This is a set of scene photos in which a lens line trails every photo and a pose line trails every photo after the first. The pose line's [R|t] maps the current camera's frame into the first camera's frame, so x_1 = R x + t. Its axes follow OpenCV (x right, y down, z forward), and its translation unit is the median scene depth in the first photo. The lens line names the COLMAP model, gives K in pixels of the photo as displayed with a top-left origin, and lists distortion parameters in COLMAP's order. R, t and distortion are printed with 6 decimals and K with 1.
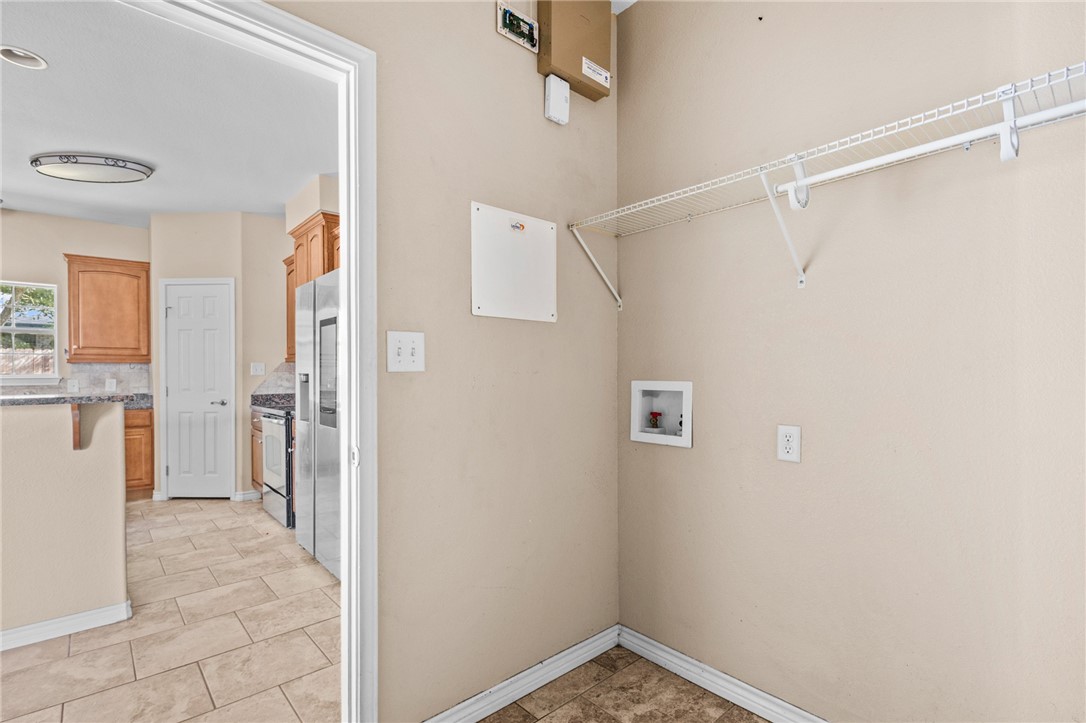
lens RADIAL K [[493.9, 0, 519.2], [0, 493.9, 376.3], [0, 0, 1]] dist [0.001685, 0.000031]
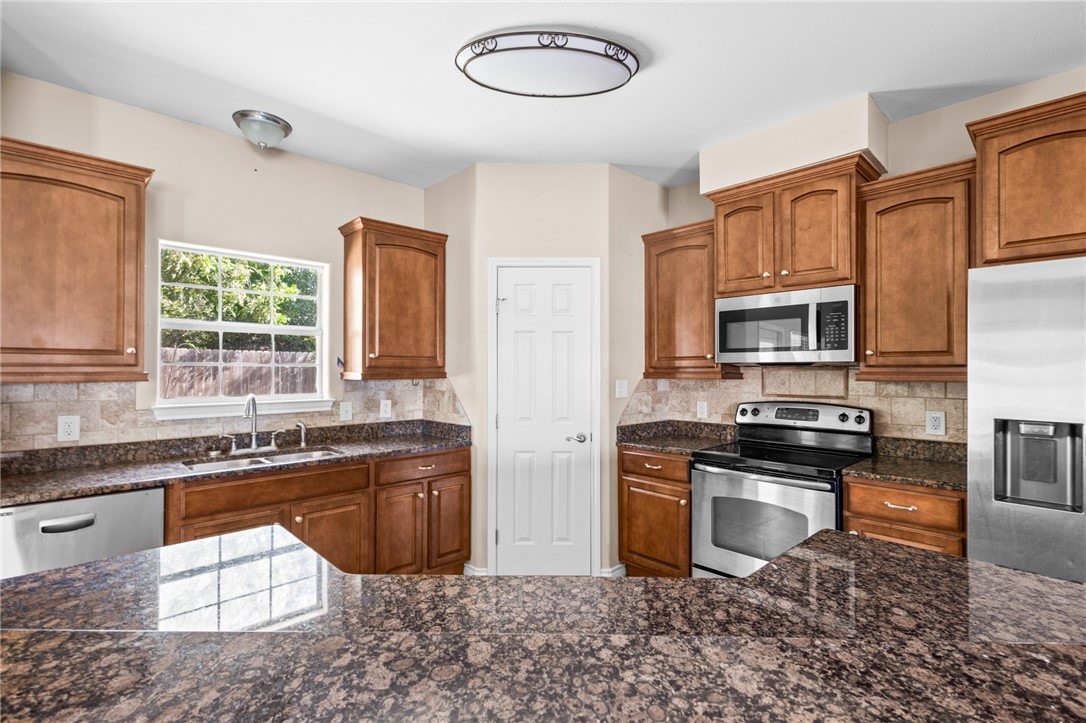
lens RADIAL K [[502.6, 0, 540.5], [0, 502.6, 367.1], [0, 0, 1]] dist [0.001568, -0.000588]
pose [[0.999413, 0.007164, 0.033495, -0.677977], [-0.006880, 0.999939, -0.008587, -0.039134], [-0.033554, 0.008351, 0.999402, 0.300456]]
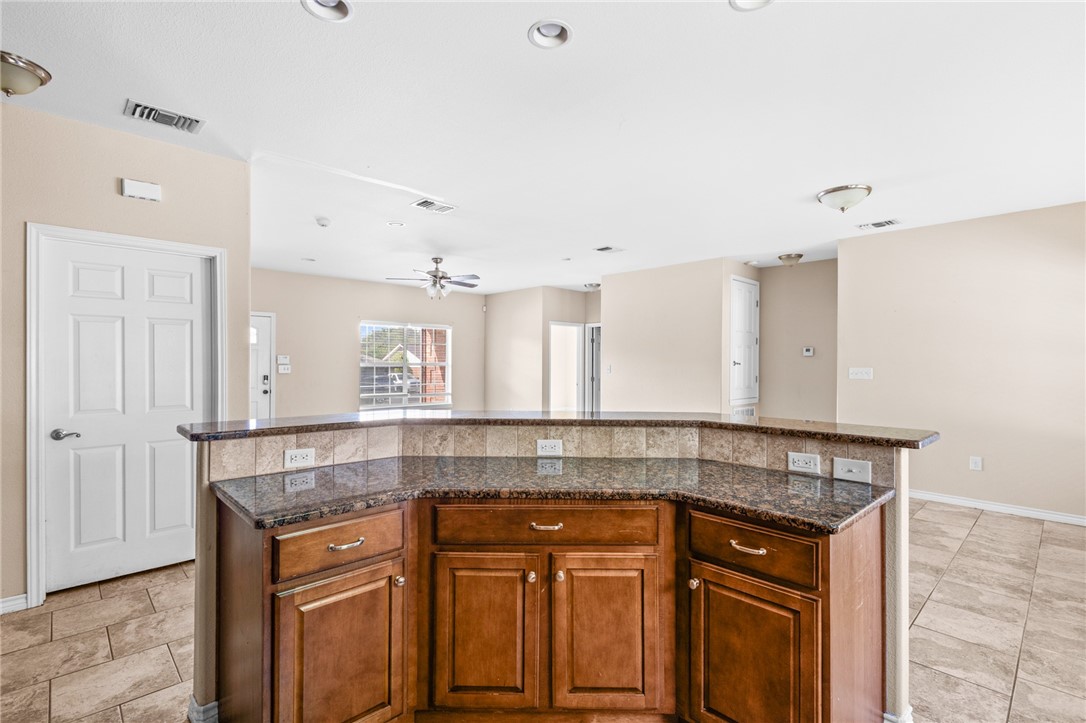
lens RADIAL K [[515.1, 0, 544.5], [0, 515.1, 362.8], [0, 0, 1]] dist [0.012406, -0.007258]
pose [[-0.998908, 0.002990, -0.046629, -0.652282], [0.002738, 0.999981, 0.005478, -0.038890], [0.046644, 0.005344, -0.998897, 0.917519]]
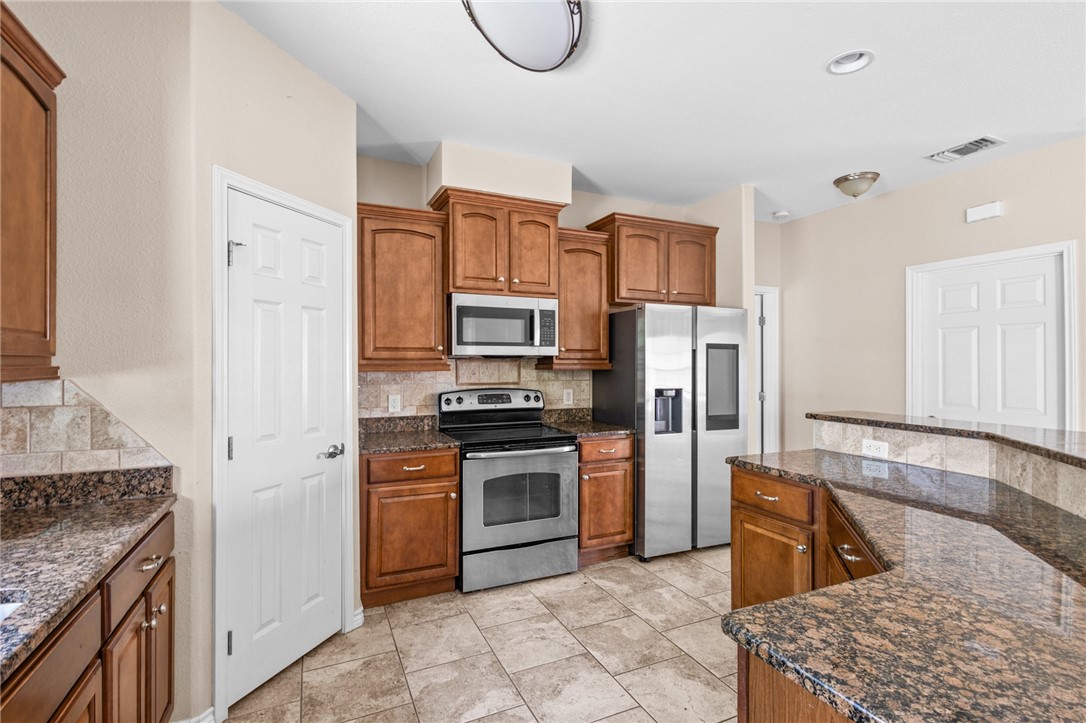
lens RADIAL K [[502.6, 0, 540.5], [0, 502.6, 367.1], [0, 0, 1]] dist [0.001568, -0.000588]
pose [[0.292616, -0.002525, 0.956227, -1.035997], [0.000551, 0.999997, 0.002472, -0.037126], [-0.956230, -0.000196, 0.292617, 0.636031]]
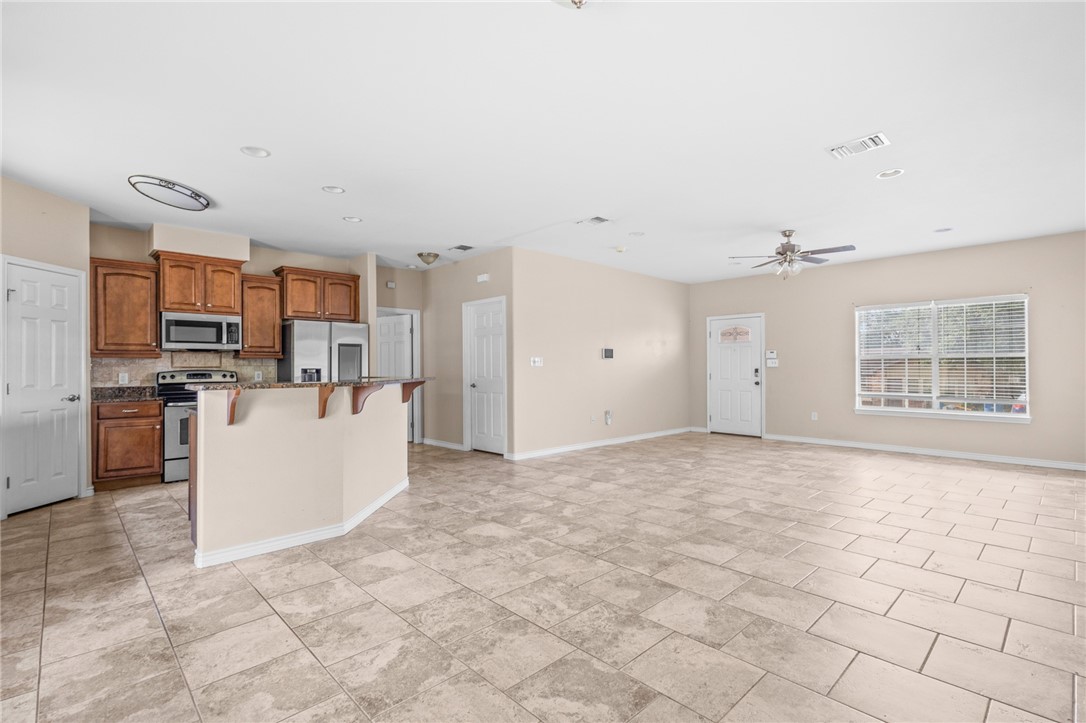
lens RADIAL K [[515.8, 0, 546.0], [0, 515.8, 366.1], [0, 0, 1]] dist [0.002088, -0.000921]
pose [[-0.024466, 0.010481, 0.999646, -1.618960], [0.007973, 0.999915, -0.010288, 0.007768], [-0.999669, 0.007719, -0.024548, 0.104688]]
